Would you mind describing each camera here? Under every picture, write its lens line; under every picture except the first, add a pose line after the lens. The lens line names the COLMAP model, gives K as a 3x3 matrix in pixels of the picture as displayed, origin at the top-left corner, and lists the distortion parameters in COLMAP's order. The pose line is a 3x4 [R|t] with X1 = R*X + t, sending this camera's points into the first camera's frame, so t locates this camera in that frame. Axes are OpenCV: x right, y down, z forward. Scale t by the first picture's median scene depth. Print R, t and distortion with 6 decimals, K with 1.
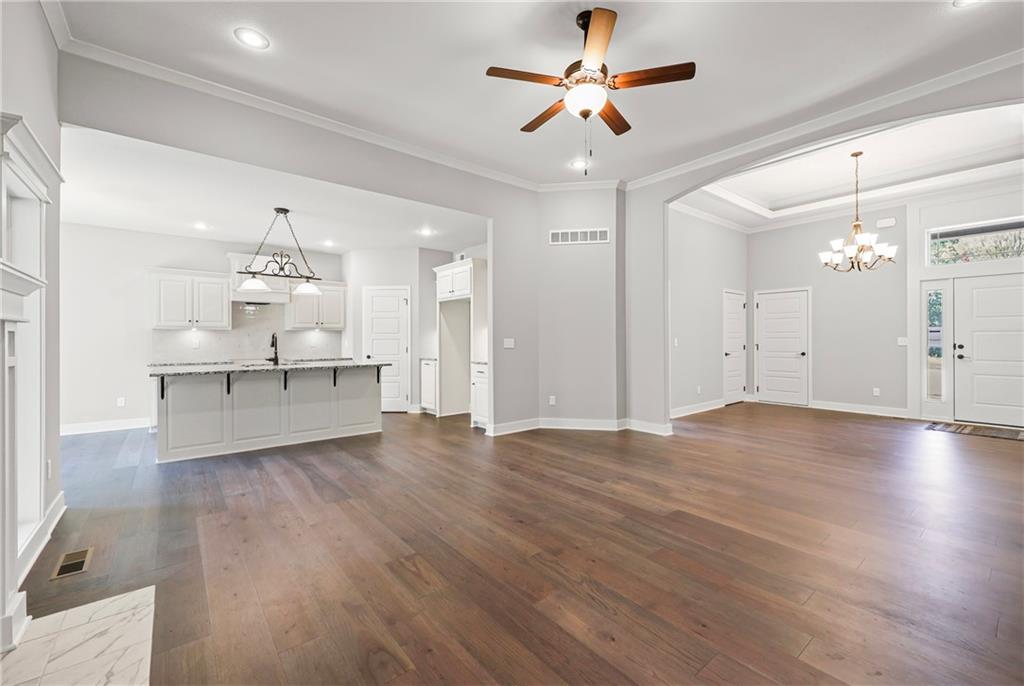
lens RADIAL K [[421.4, 0, 514.1], [0, 421.4, 339.6], [0, 0, 1]] dist [-0.001770, 0.000431]
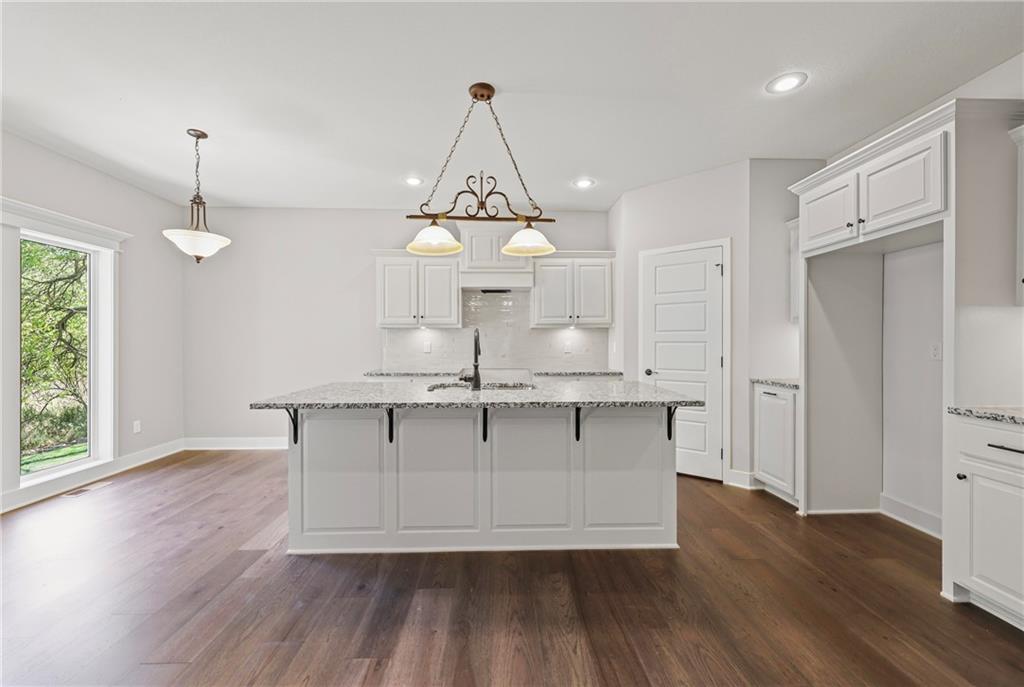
lens RADIAL K [[422.0, 0, 514.0], [0, 422.0, 343.6], [0, 0, 1]] dist [0.002687, 0.000479]
pose [[0.798775, 0.005936, -0.601601, -0.198085], [-0.003007, 0.999978, 0.005875, -0.000918], [0.601623, -0.002884, 0.798775, 0.580656]]
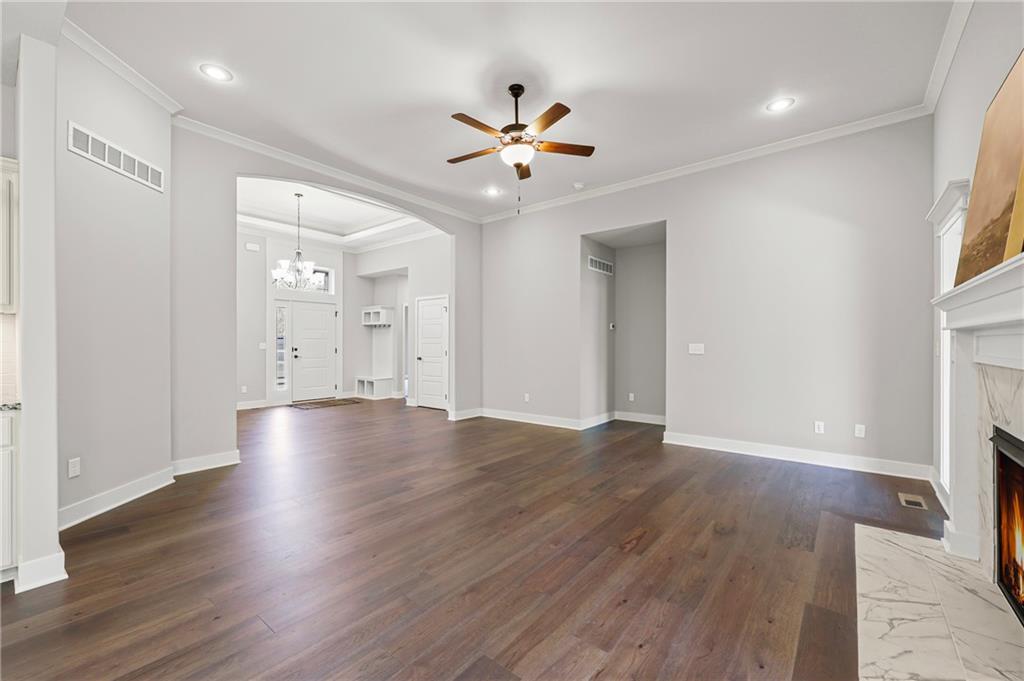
lens RADIAL K [[421.4, 0, 511.2], [0, 421.4, 344.3], [0, 0, 1]] dist [-0.001770, 0.000431]
pose [[-0.207790, 0.001185, 0.978173, -0.556205], [0.000882, 0.999999, -0.001024, 0.001407], [-0.978173, 0.000650, -0.207790, 0.671190]]
